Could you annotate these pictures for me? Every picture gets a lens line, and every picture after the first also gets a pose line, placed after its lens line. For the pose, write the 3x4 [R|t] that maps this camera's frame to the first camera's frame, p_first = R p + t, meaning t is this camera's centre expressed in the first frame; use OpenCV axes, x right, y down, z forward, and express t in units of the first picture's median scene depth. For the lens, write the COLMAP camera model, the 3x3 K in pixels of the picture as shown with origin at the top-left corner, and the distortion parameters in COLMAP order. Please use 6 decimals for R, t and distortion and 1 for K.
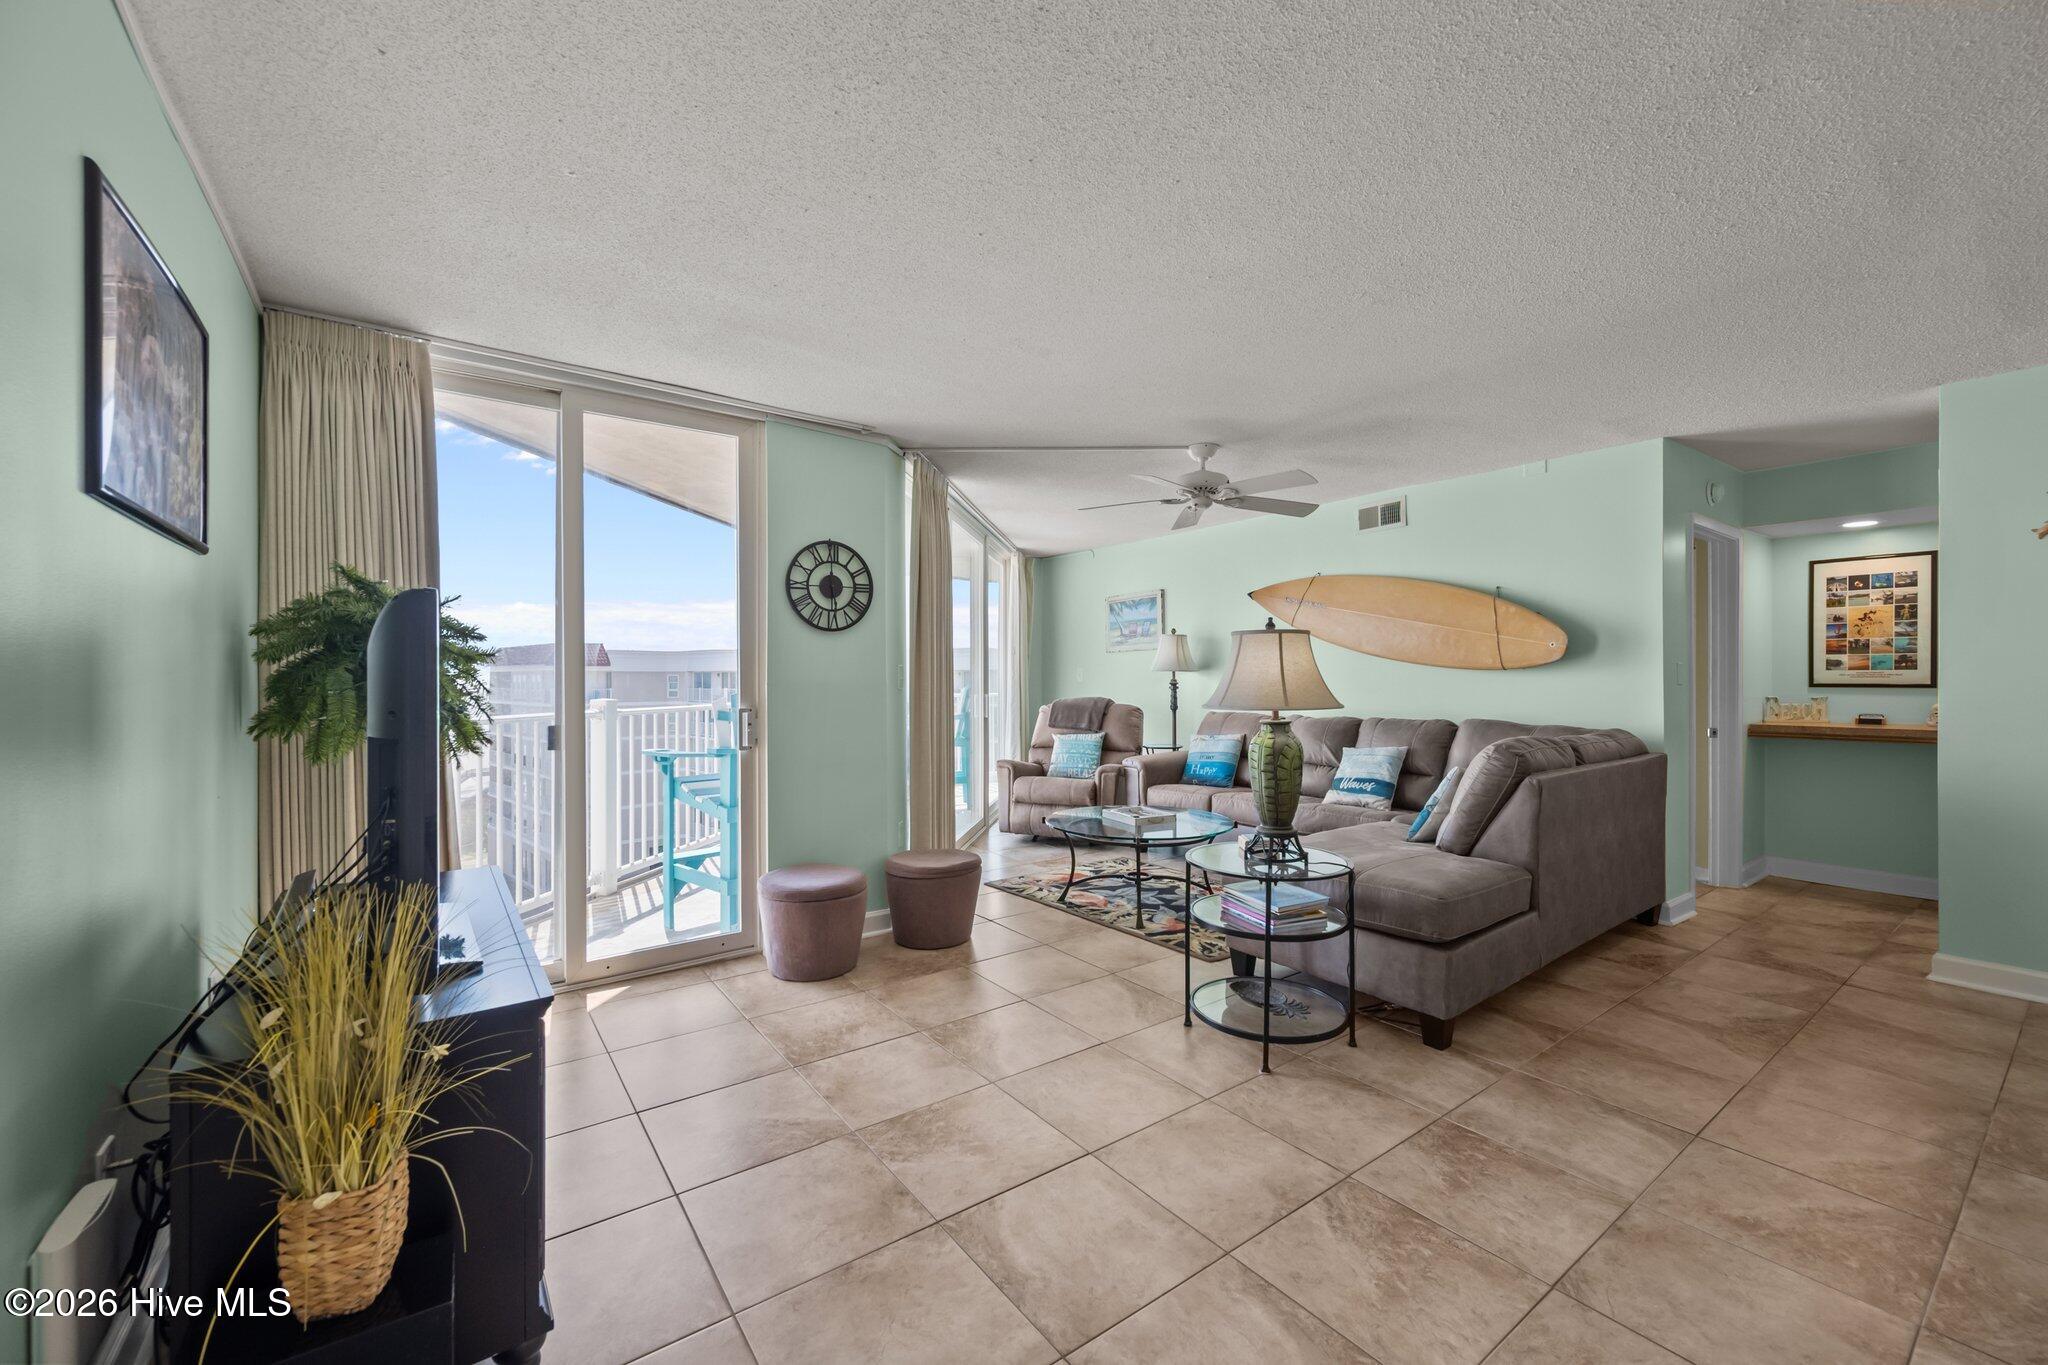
lens RADIAL K [[810.8, 0, 1021.5], [0, 810.8, 683.7], [0, 0, 1]] dist [0.001103, -0.000244]
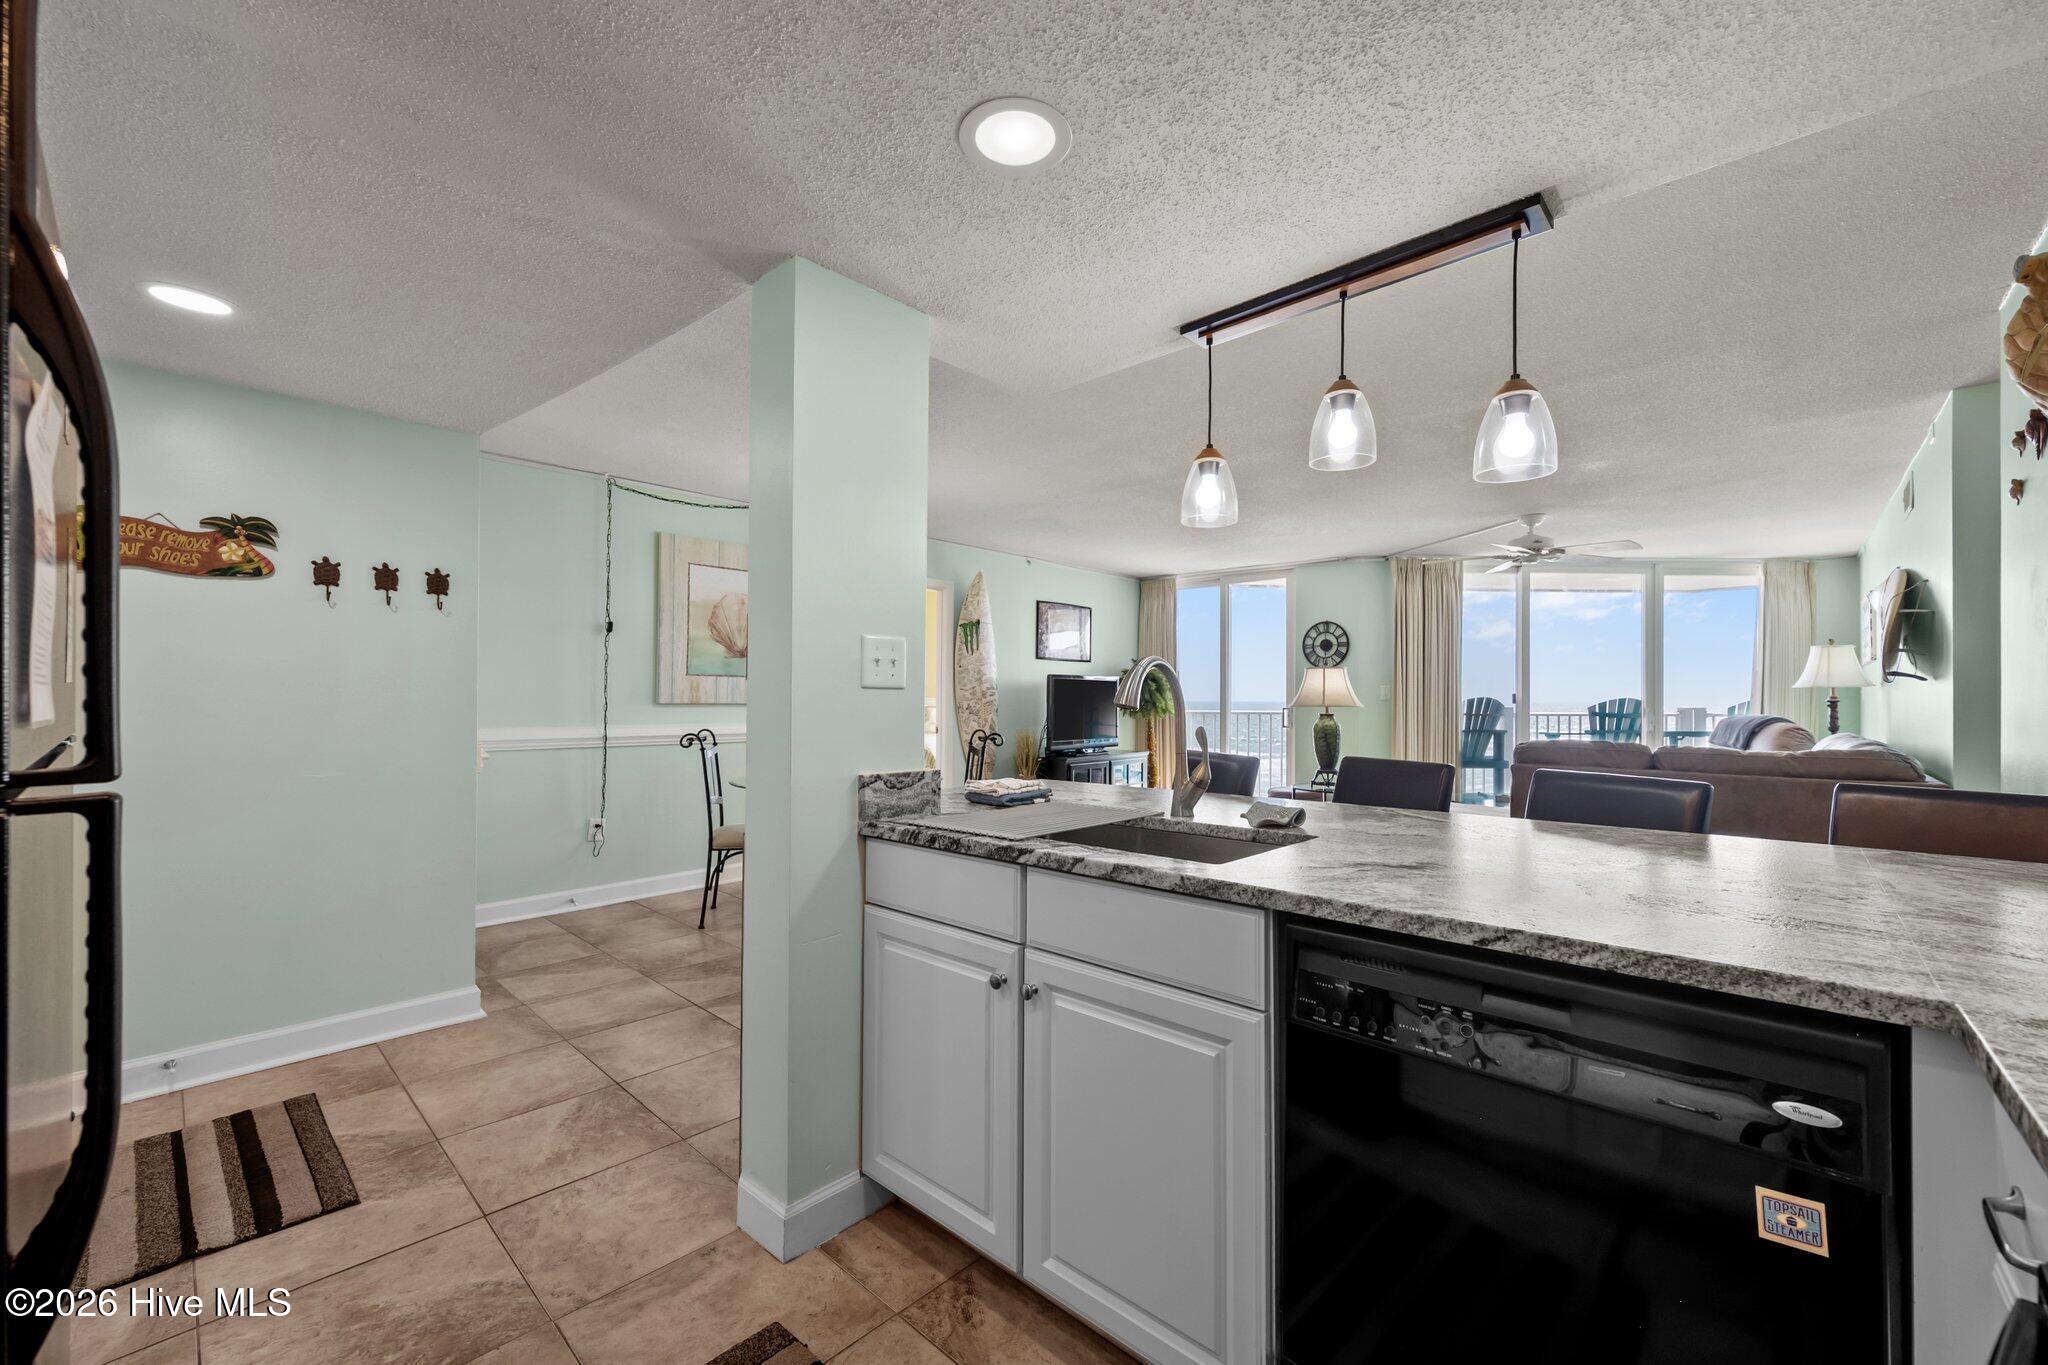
lens RADIAL K [[810.8, 0, 1022.0], [0, 810.8, 693.6], [0, 0, 1]] dist [0.001103, -0.000244]
pose [[0.193290, -0.002889, -0.981137, 1.427785], [-0.012109, 0.999912, -0.005329, 0.012052], [0.981067, 0.012911, 0.193238, -0.062865]]
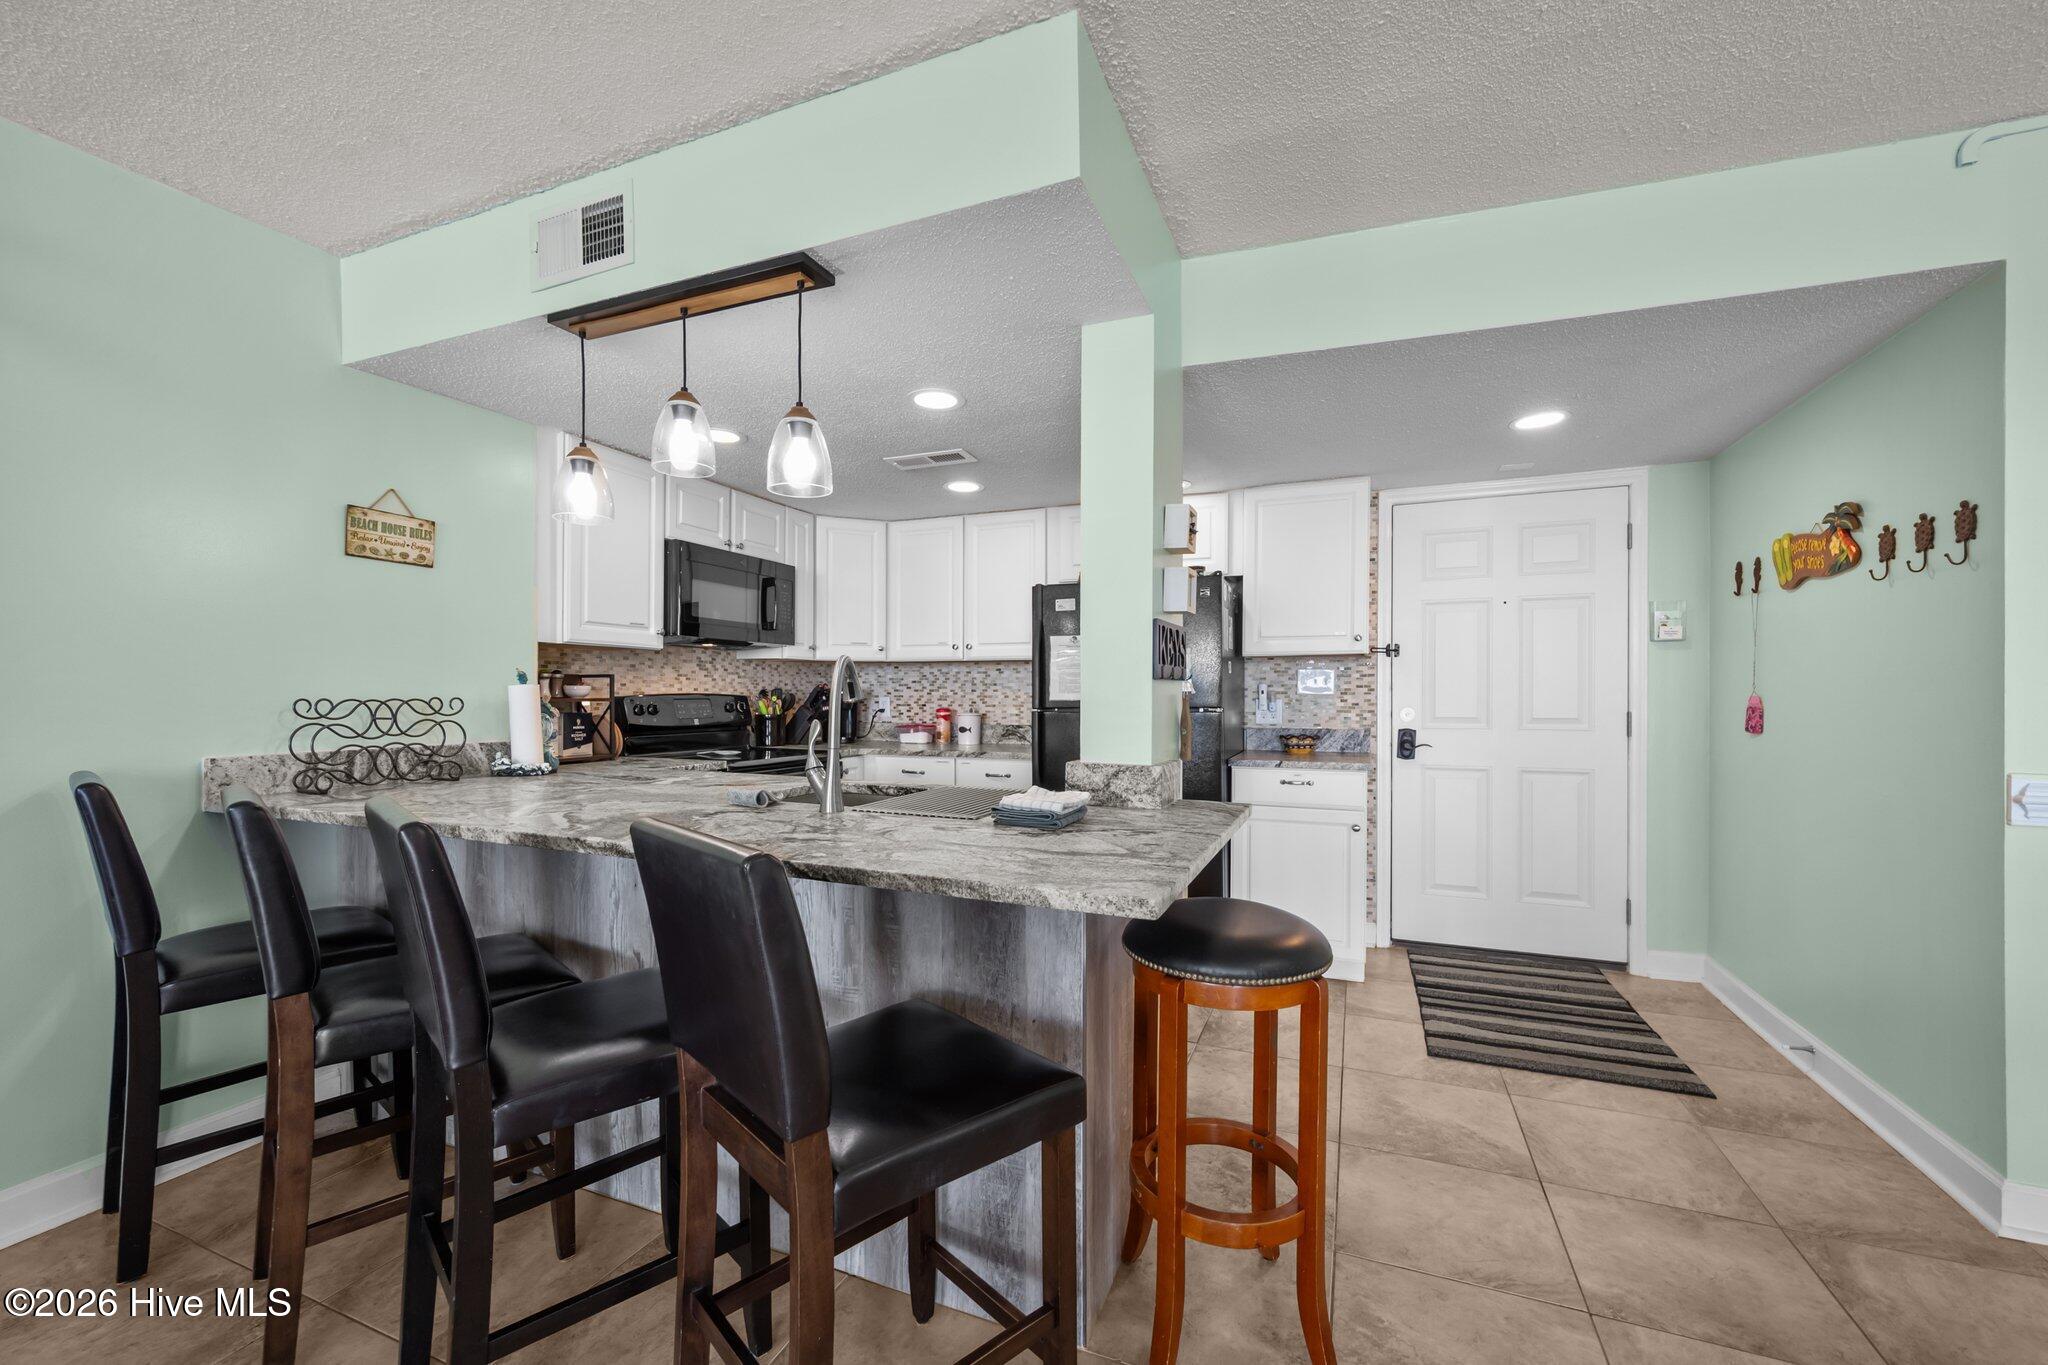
lens RADIAL K [[810.8, 0, 1030.9], [0, 810.8, 695.1], [0, 0, 1]] dist [0.001103, -0.000244]
pose [[-0.535870, 0.002431, 0.844297, 0.488822], [0.006143, 0.999981, 0.001020, 0.012788], [-0.844278, 0.005734, -0.535875, 0.288448]]
